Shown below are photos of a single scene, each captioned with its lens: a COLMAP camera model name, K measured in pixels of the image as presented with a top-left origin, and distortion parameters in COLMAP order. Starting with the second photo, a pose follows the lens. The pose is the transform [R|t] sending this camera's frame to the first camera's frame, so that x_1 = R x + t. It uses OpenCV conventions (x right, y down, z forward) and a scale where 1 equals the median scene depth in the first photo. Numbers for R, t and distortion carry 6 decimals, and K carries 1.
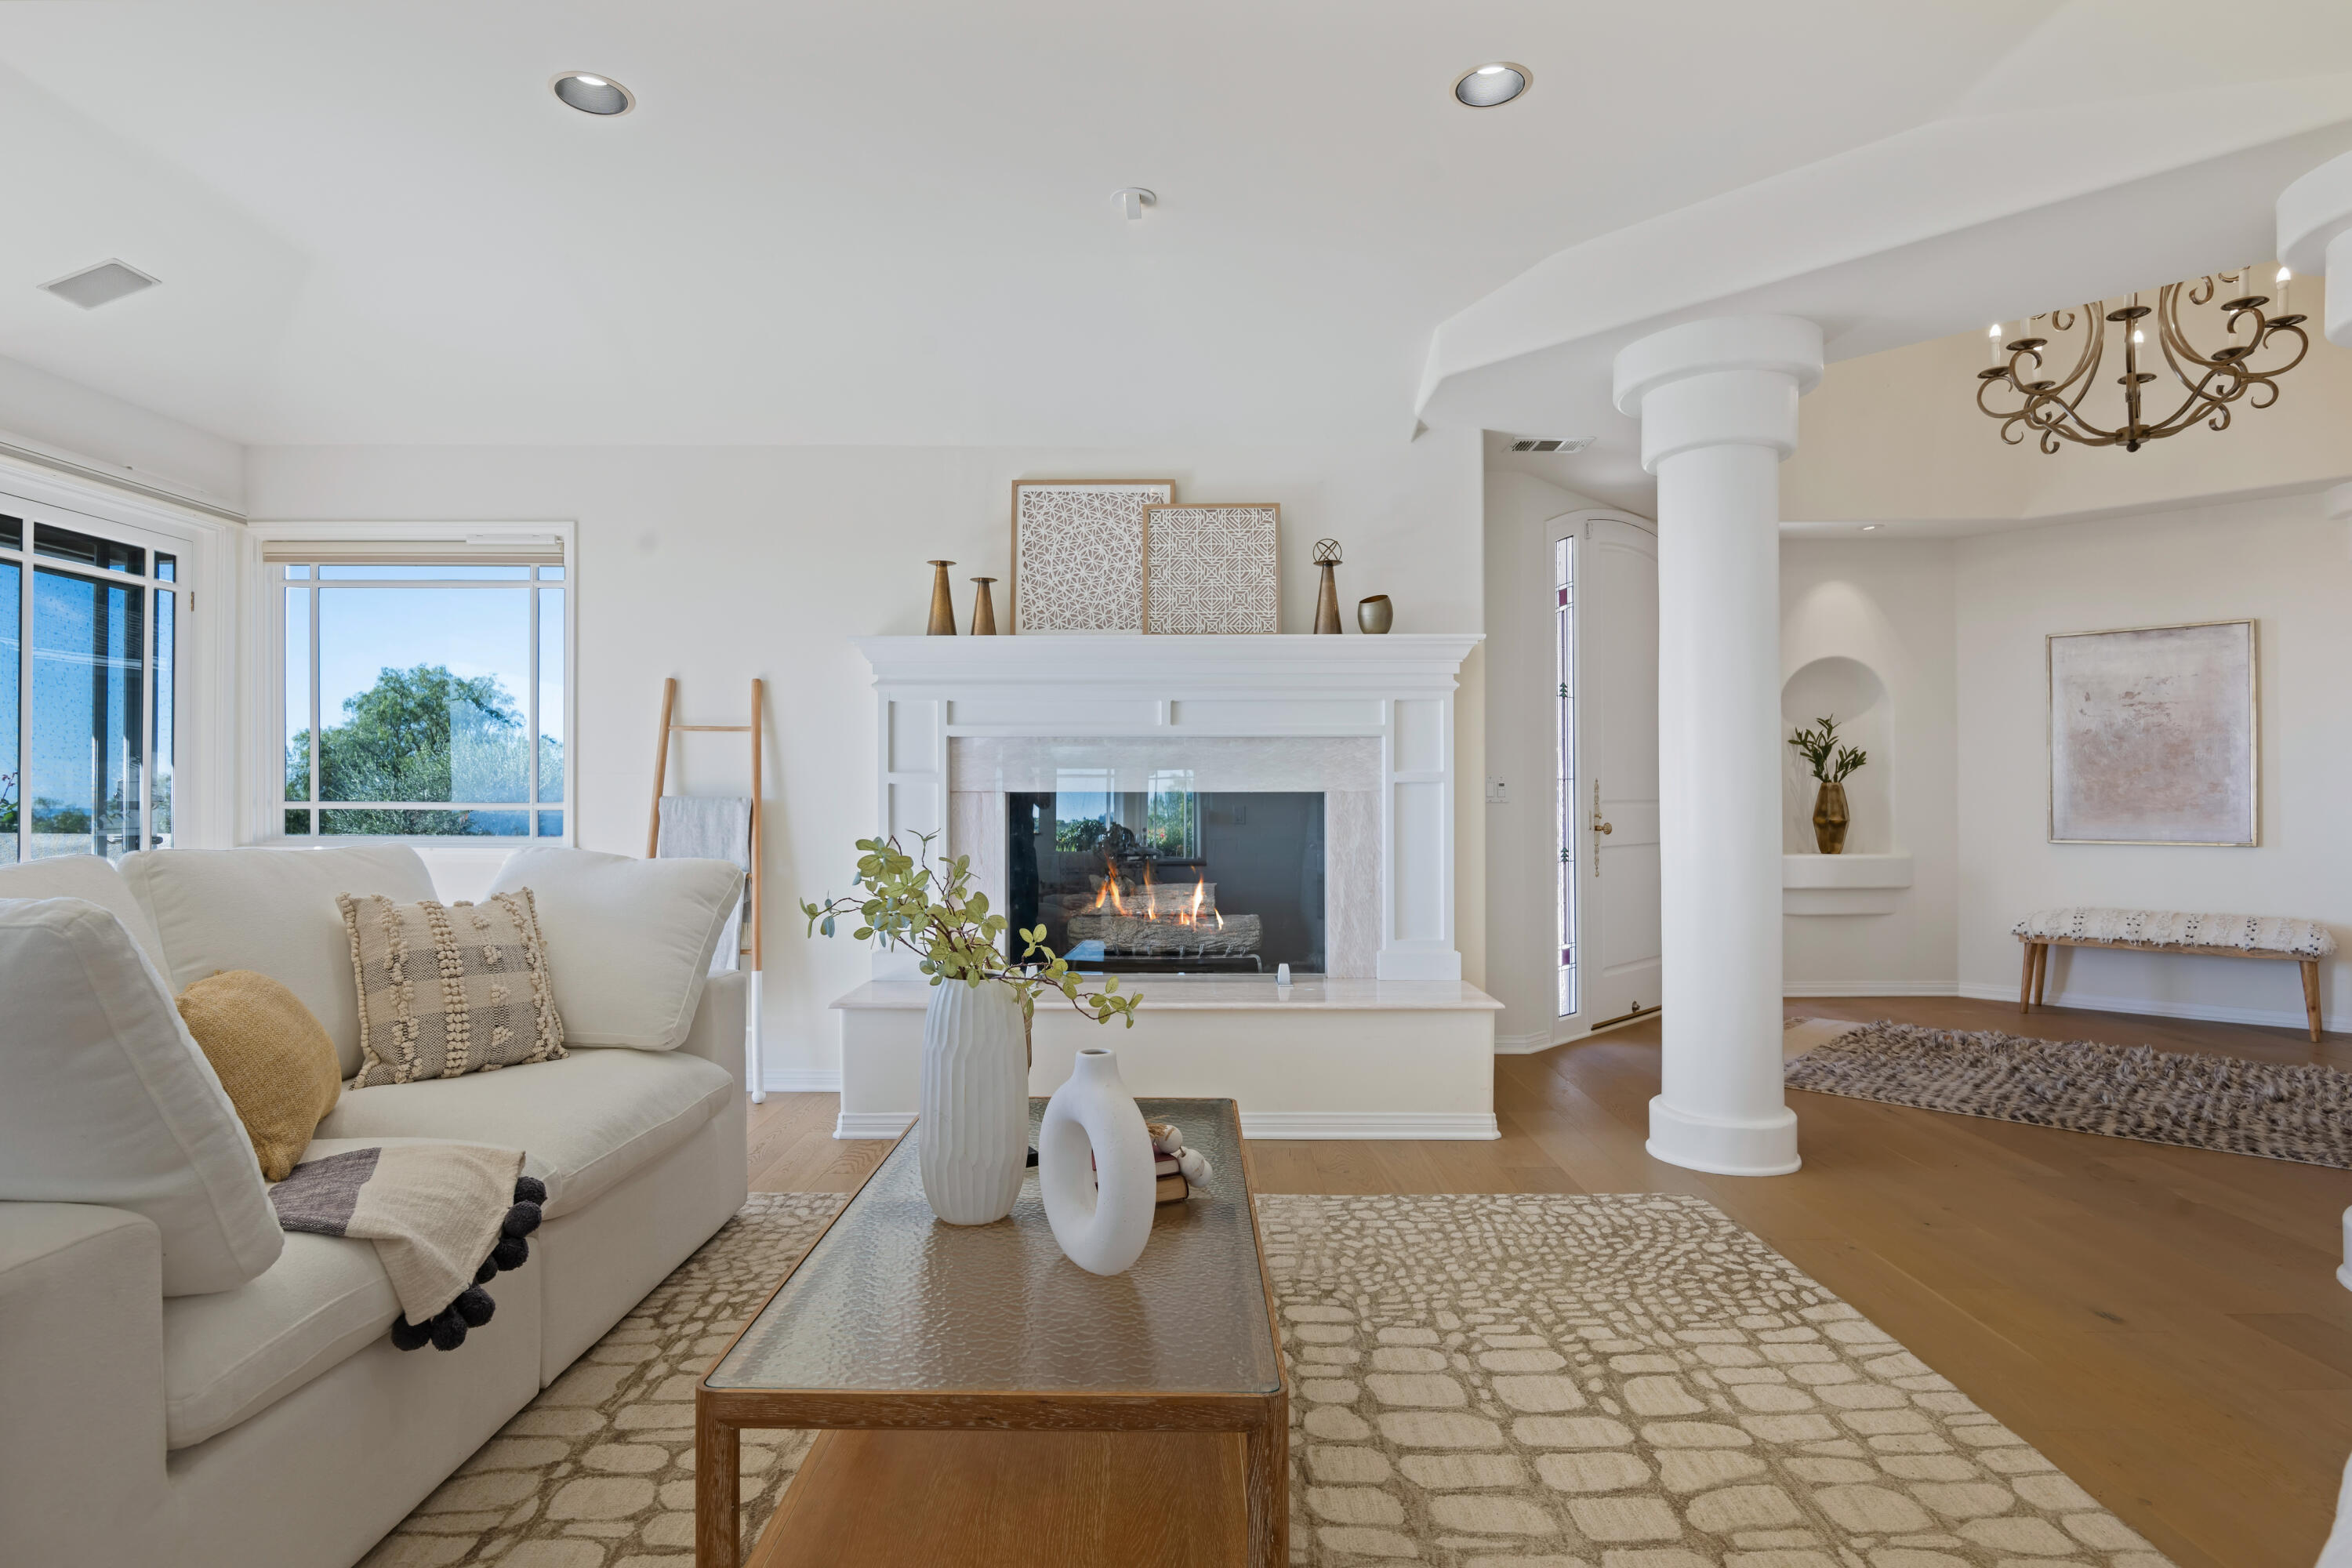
lens RADIAL K [[1230.1, 0, 1164.7], [0, 1230.1, 780.8], [0, 0, 1]] dist [0.004023, -0.000754]
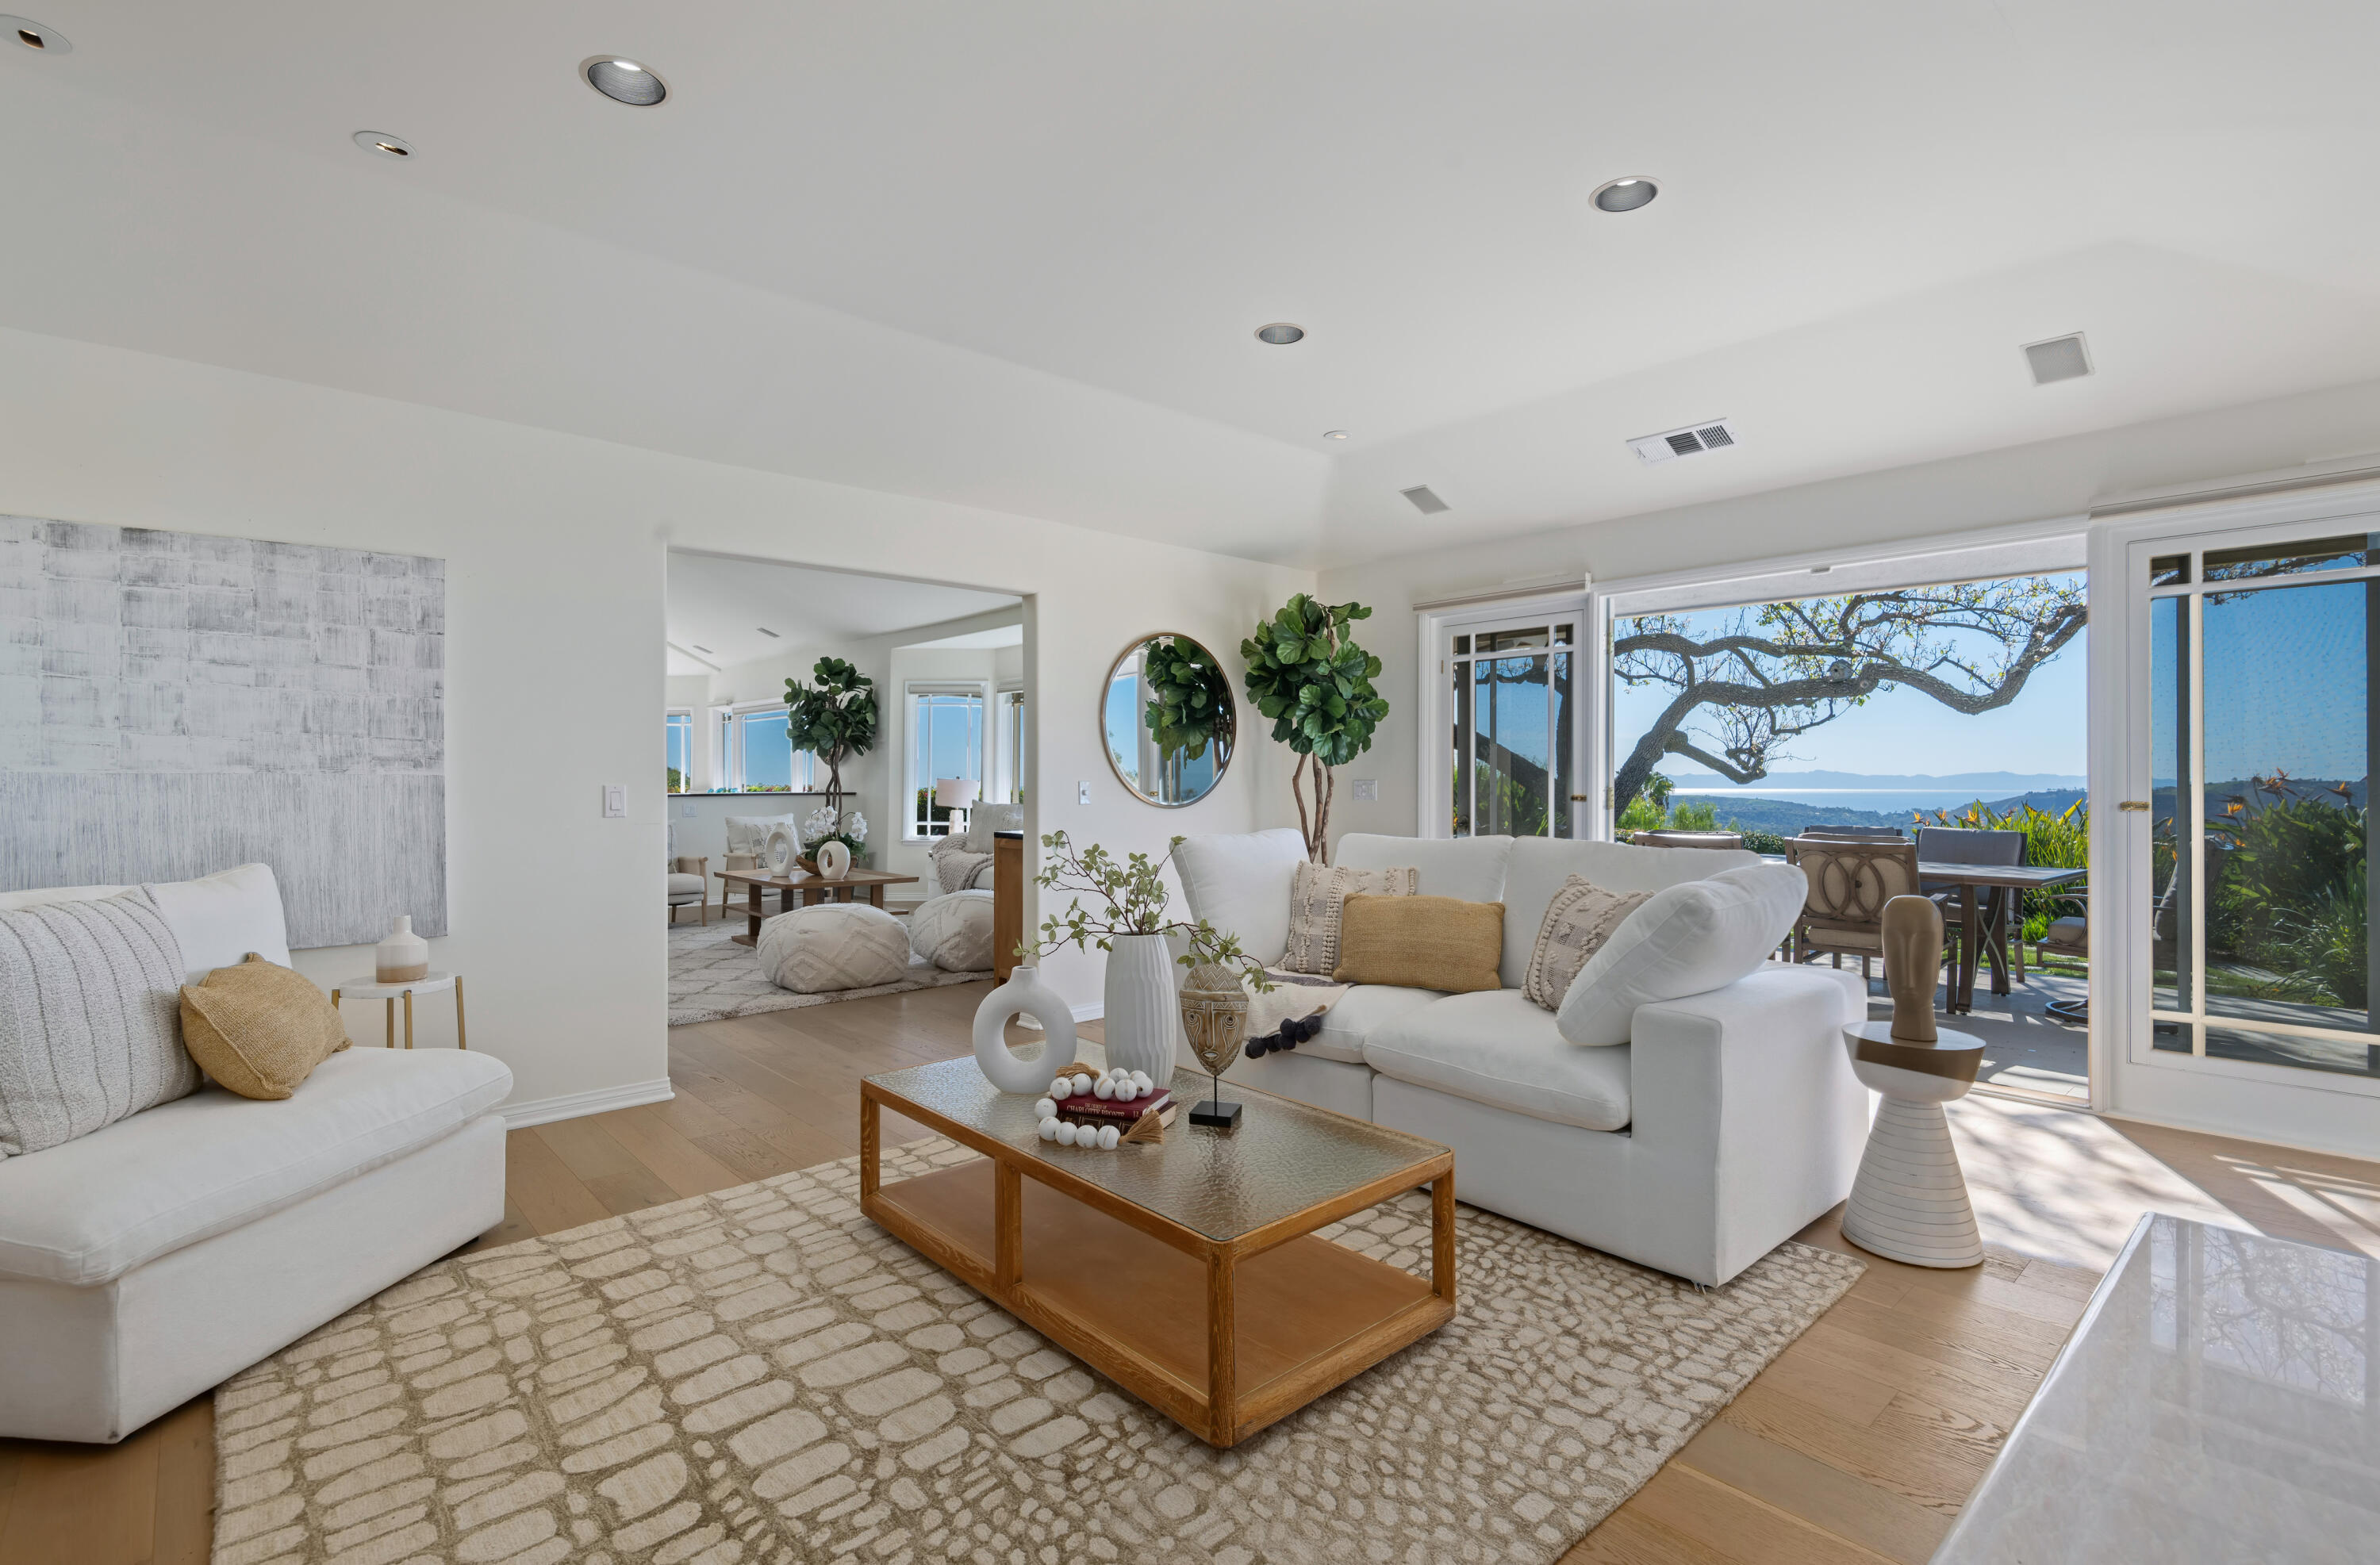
lens RADIAL K [[1088.2, 0, 1182.7], [0, 1088.2, 775.5], [0, 0, 1]] dist [-0.000618, -0.000539]
pose [[-0.739688, 0.000858, -0.672949, 0.626753], [0.004953, 0.999979, -0.004169, -0.025884], [0.672931, -0.006417, -0.739677, 1.801615]]
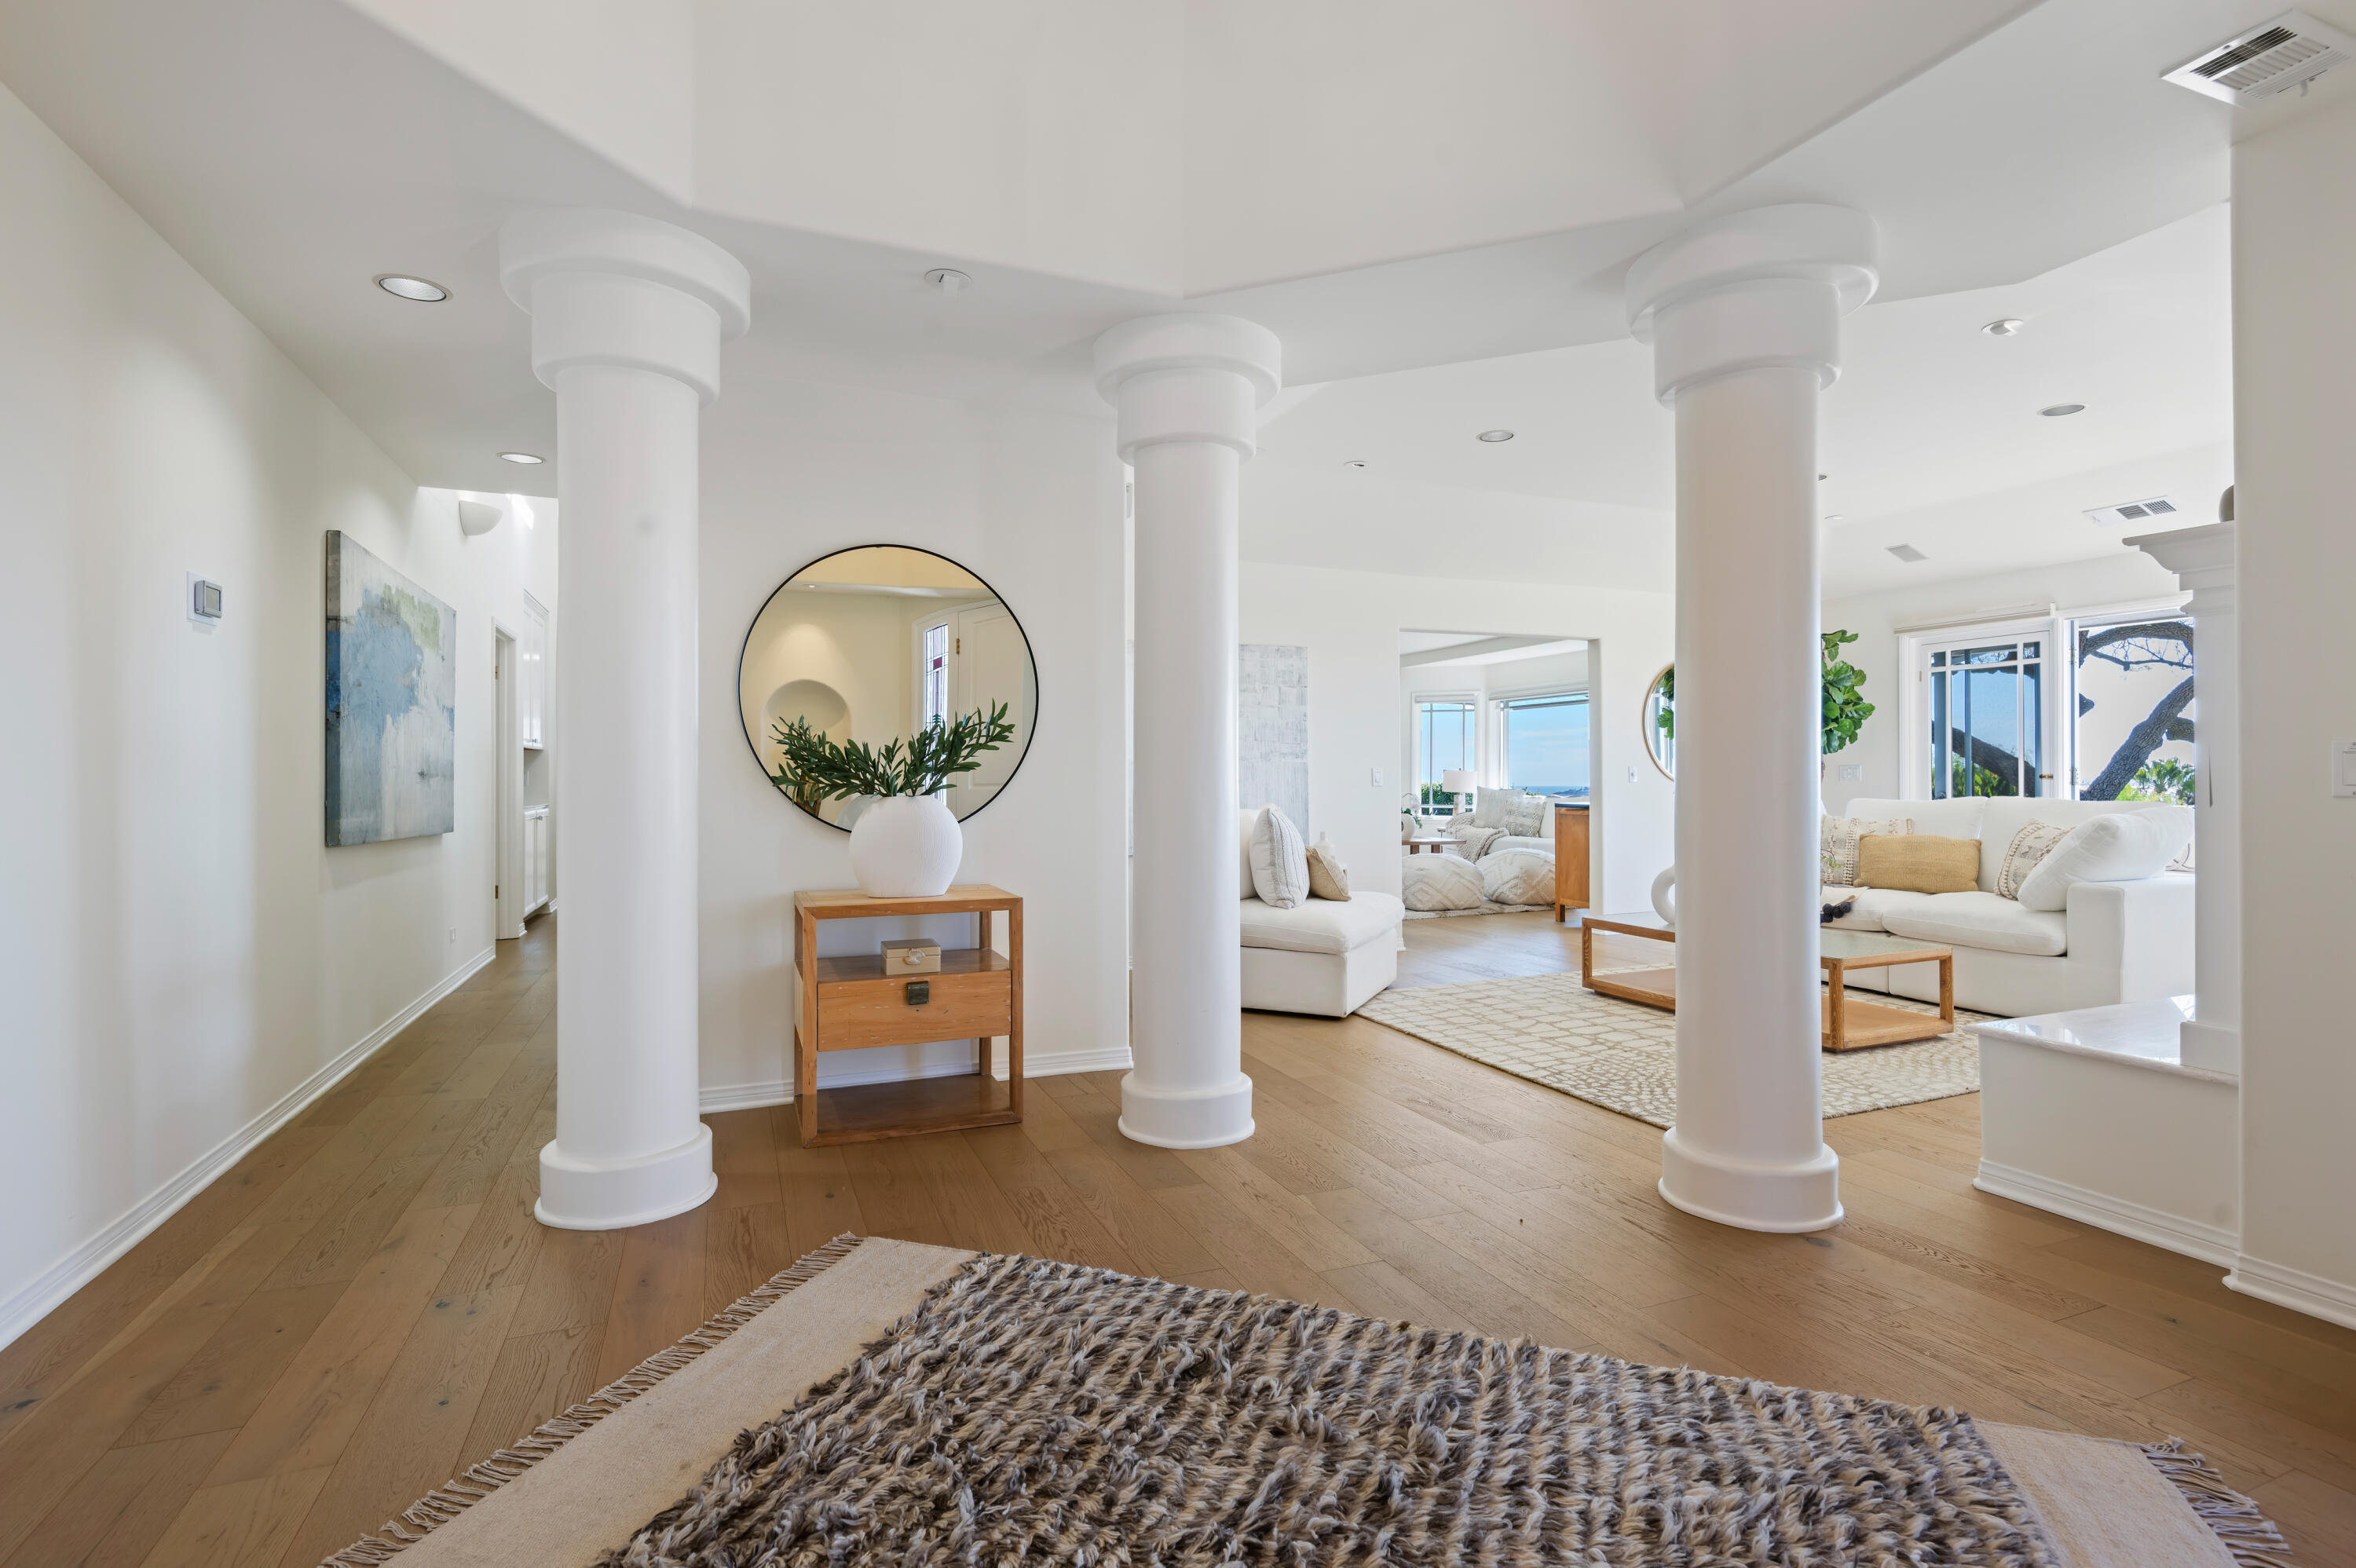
lens RADIAL K [[1096.1, 0, 1159.8], [0, 1096.1, 774.5], [0, 0, 1]] dist [-0.017052, -0.000676]
pose [[-0.927393, 0.005036, -0.374055, 1.796092], [0.008203, 0.999943, -0.006876, 0.010436], [0.373999, -0.009445, -0.927381, 2.492589]]
